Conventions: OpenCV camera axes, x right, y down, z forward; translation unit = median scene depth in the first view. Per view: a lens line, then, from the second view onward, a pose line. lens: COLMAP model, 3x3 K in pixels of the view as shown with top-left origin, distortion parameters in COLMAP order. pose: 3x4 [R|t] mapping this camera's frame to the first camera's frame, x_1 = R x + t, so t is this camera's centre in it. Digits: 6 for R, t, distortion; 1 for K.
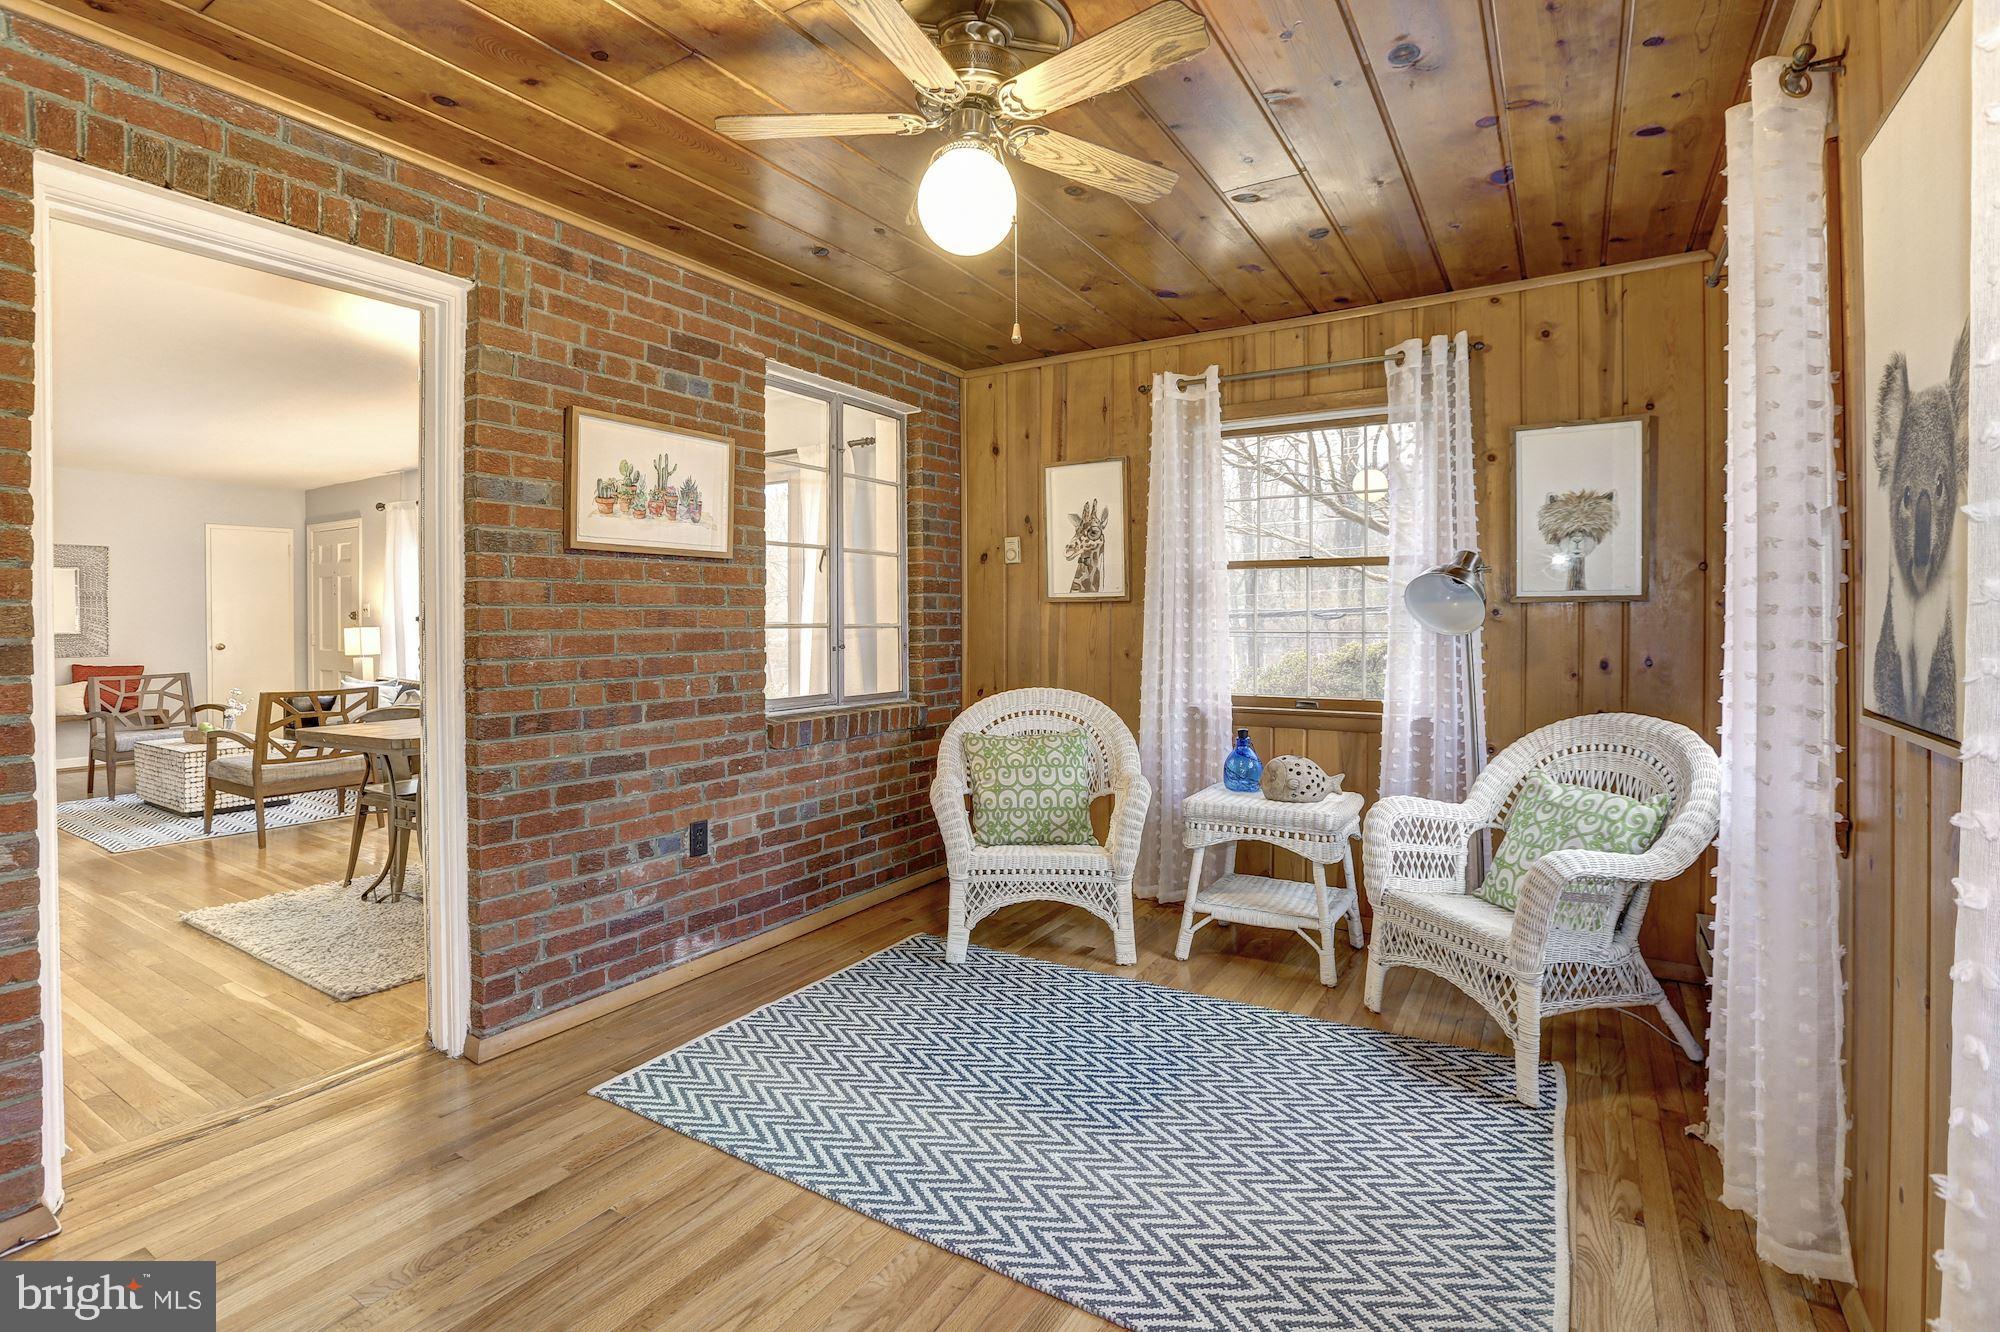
lens RADIAL K [[949.9, 0, 951.0], [0, 949.9, 622.5], [0, 0, 1]] dist [-0.074992, 0.041399]
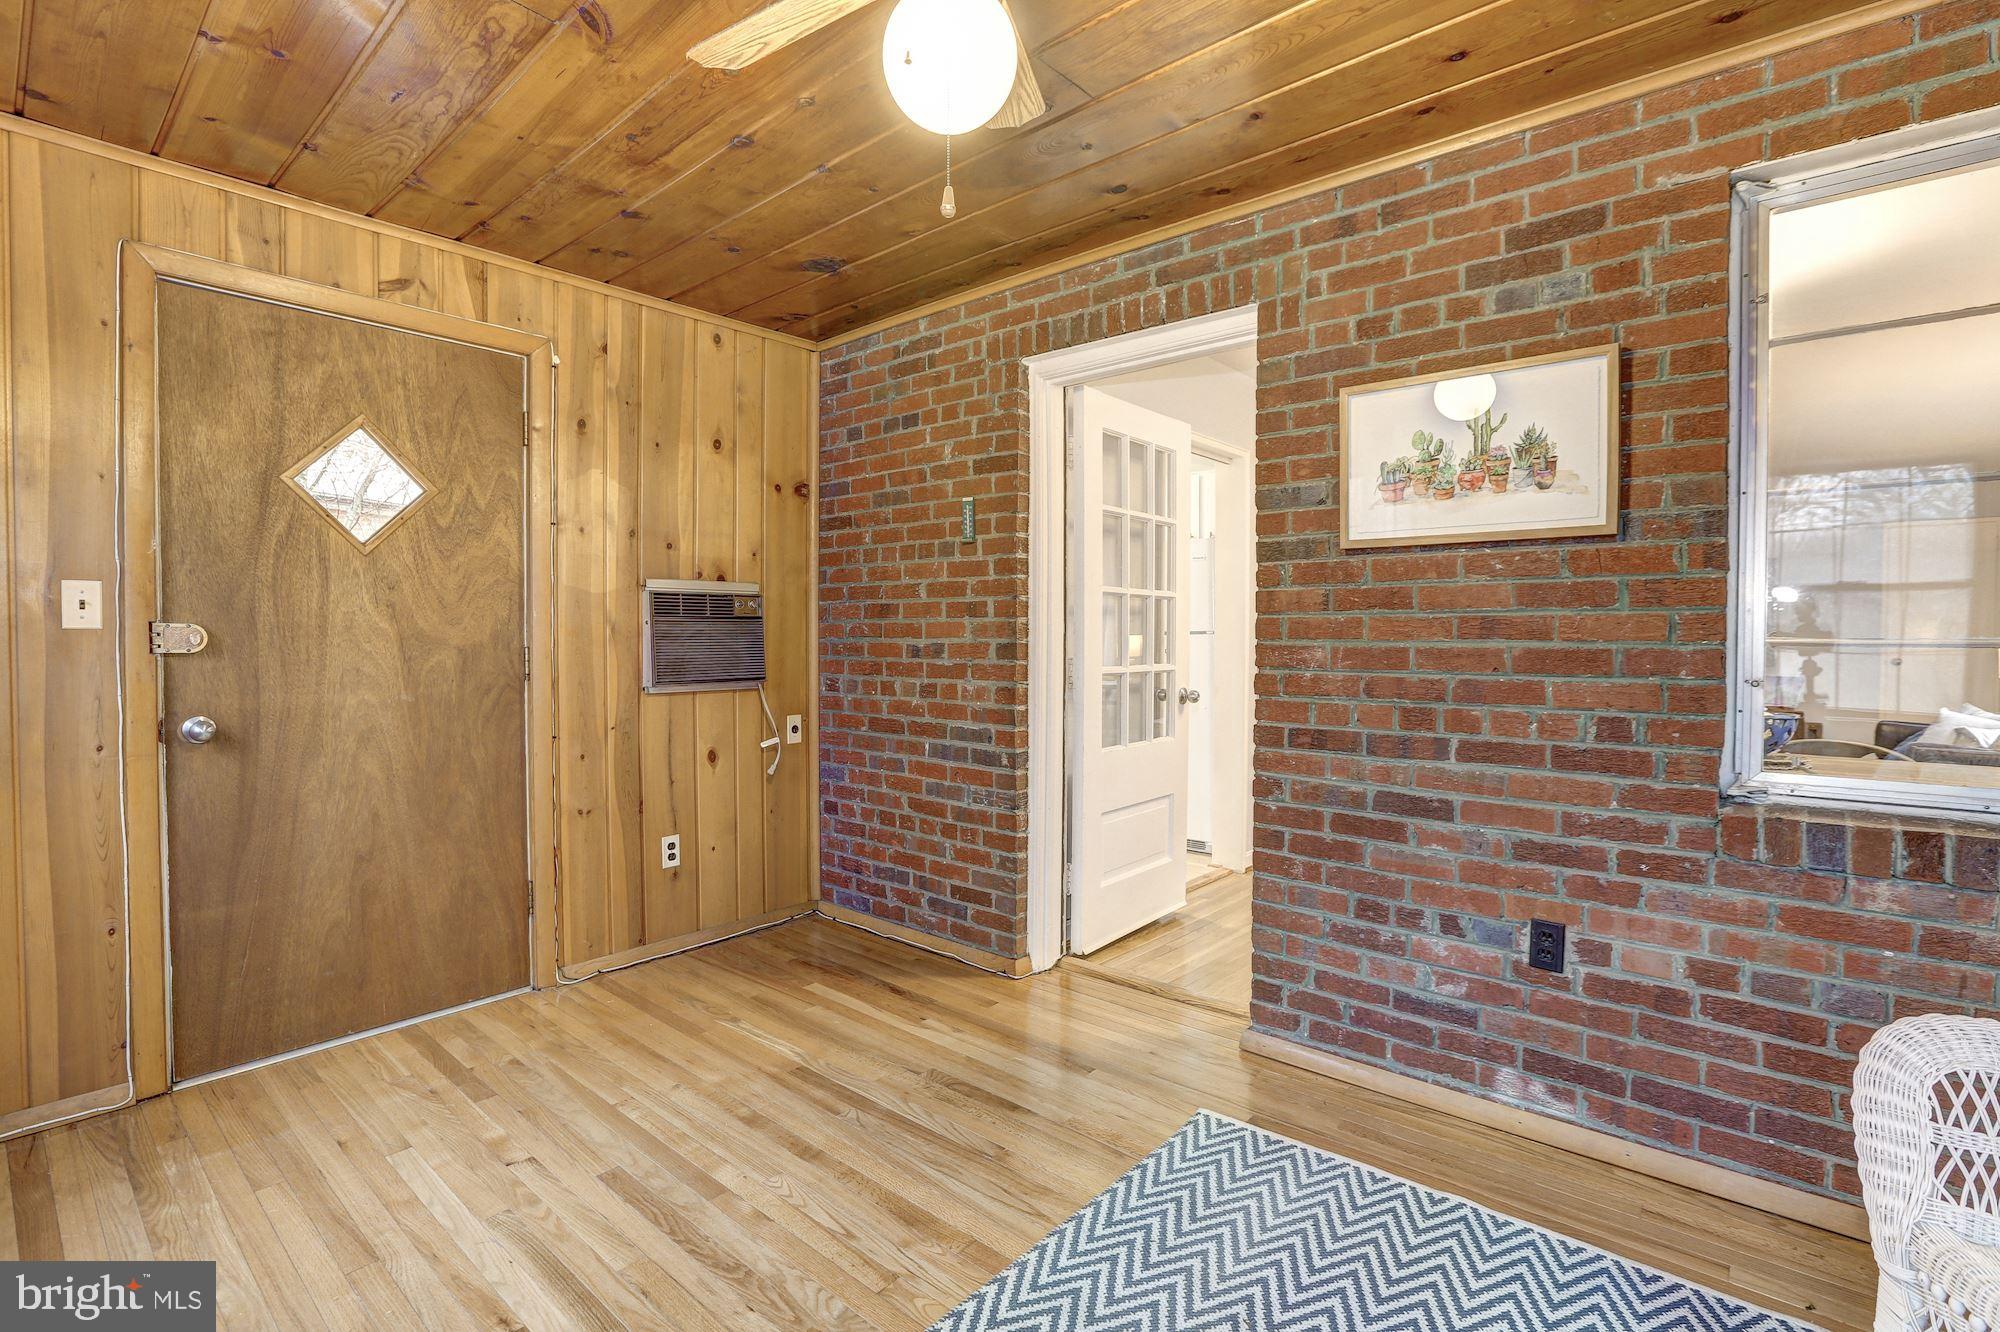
lens RADIAL K [[922.8, 0, 995.3], [0, 922.8, 649.5], [0, 0, 1]] dist [-0.055289, 0.018332]
pose [[-0.135868, 0.025043, -0.990410, 0.439068], [-0.001094, 0.999676, 0.025427, -0.004688], [0.990726, 0.004538, -0.135796, 0.687669]]
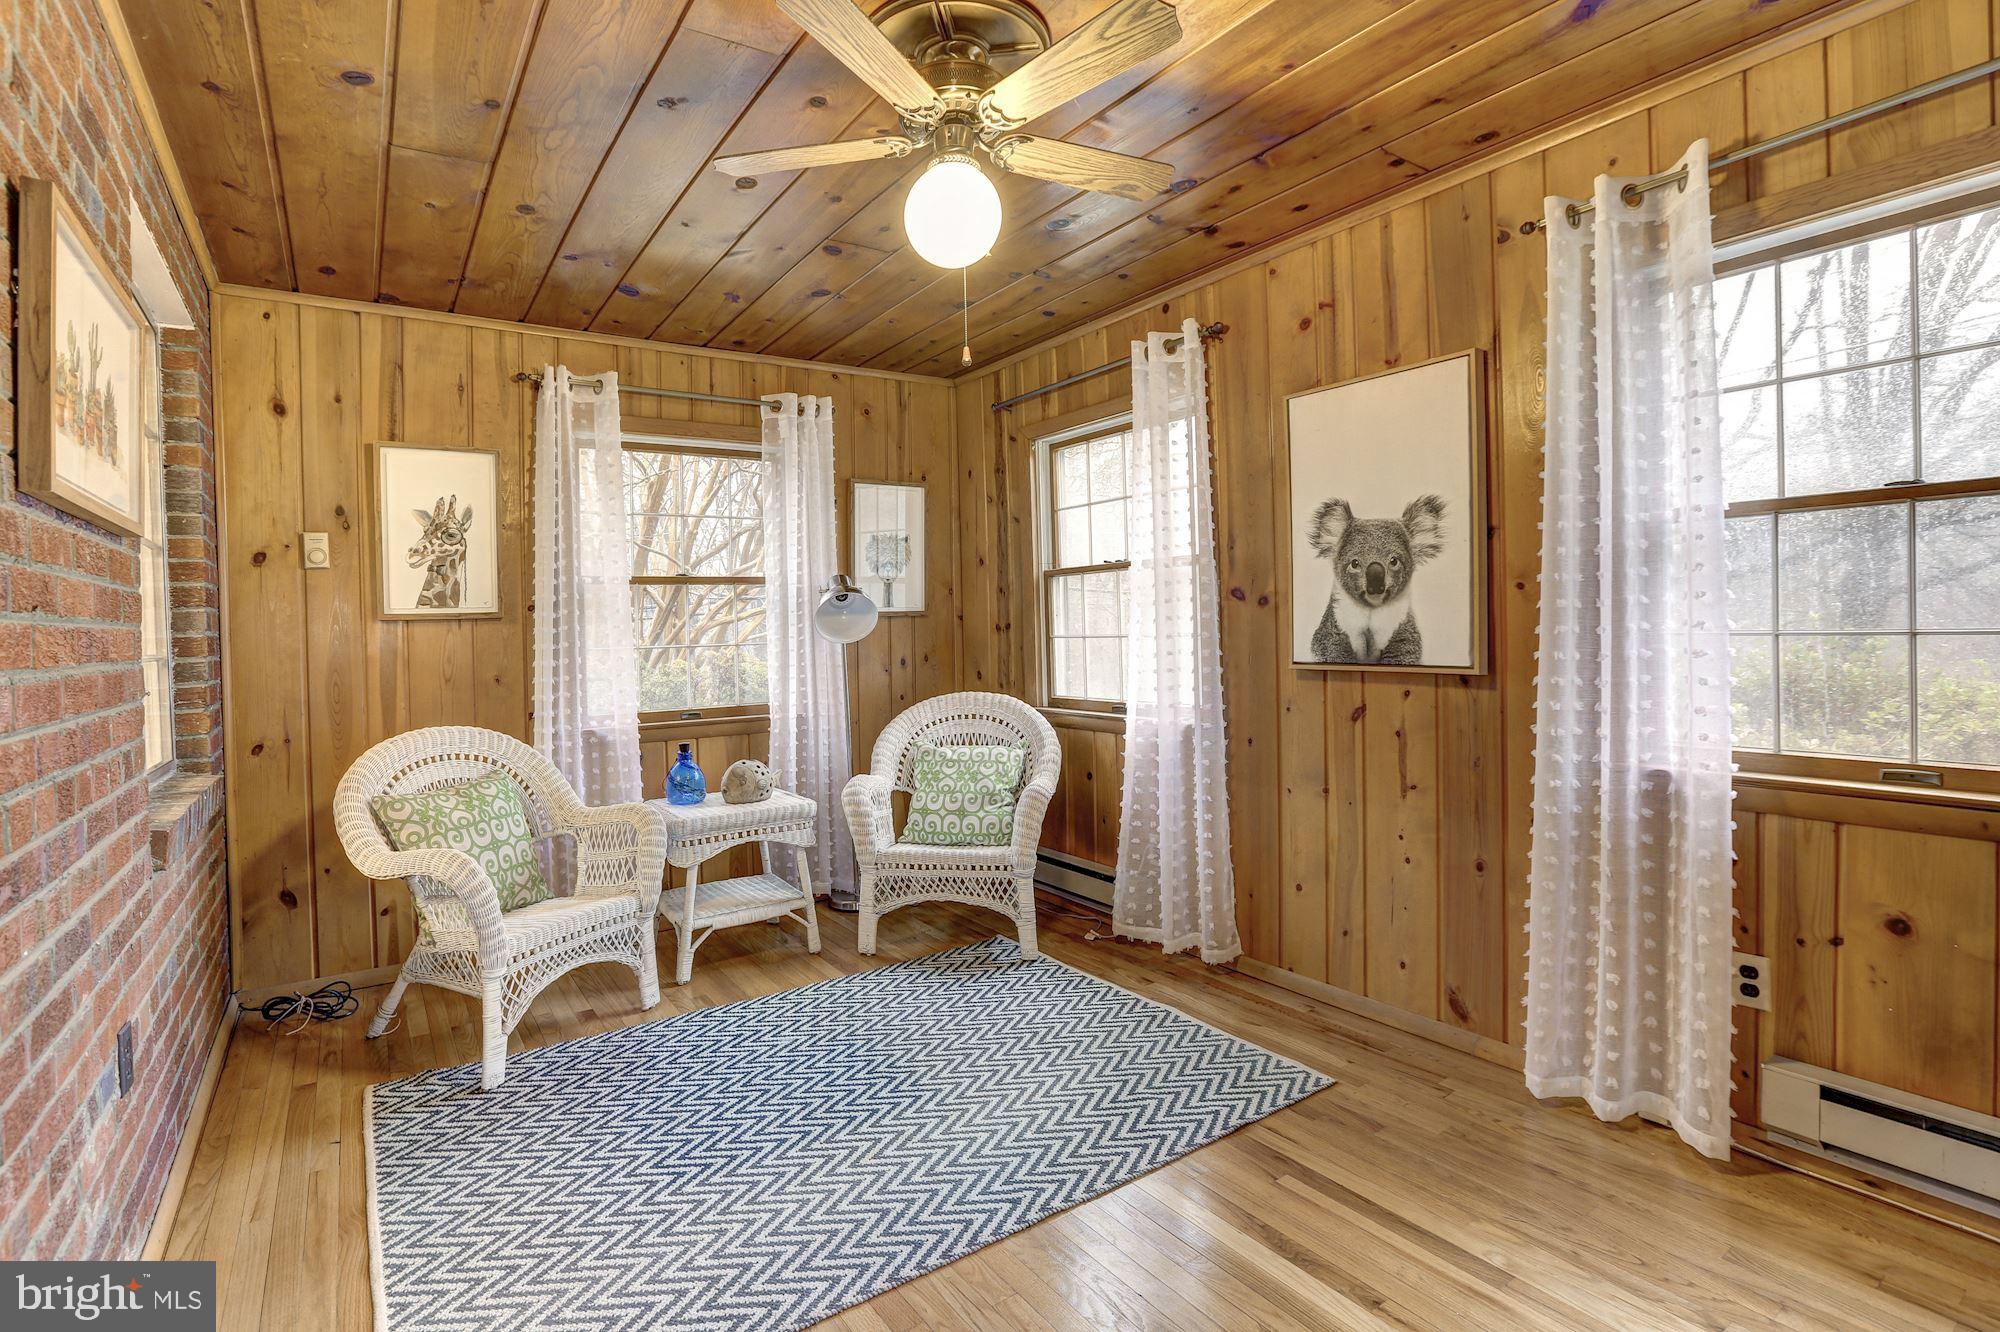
lens RADIAL K [[922.8, 0, 995.3], [0, 922.8, 649.5], [0, 0, 1]] dist [-0.055289, 0.018332]
pose [[0.401027, -0.030974, 0.915542, -0.524148], [0.027810, 0.999379, 0.021629, 0.000652], [-0.915644, 0.016787, 0.401639, 0.342153]]
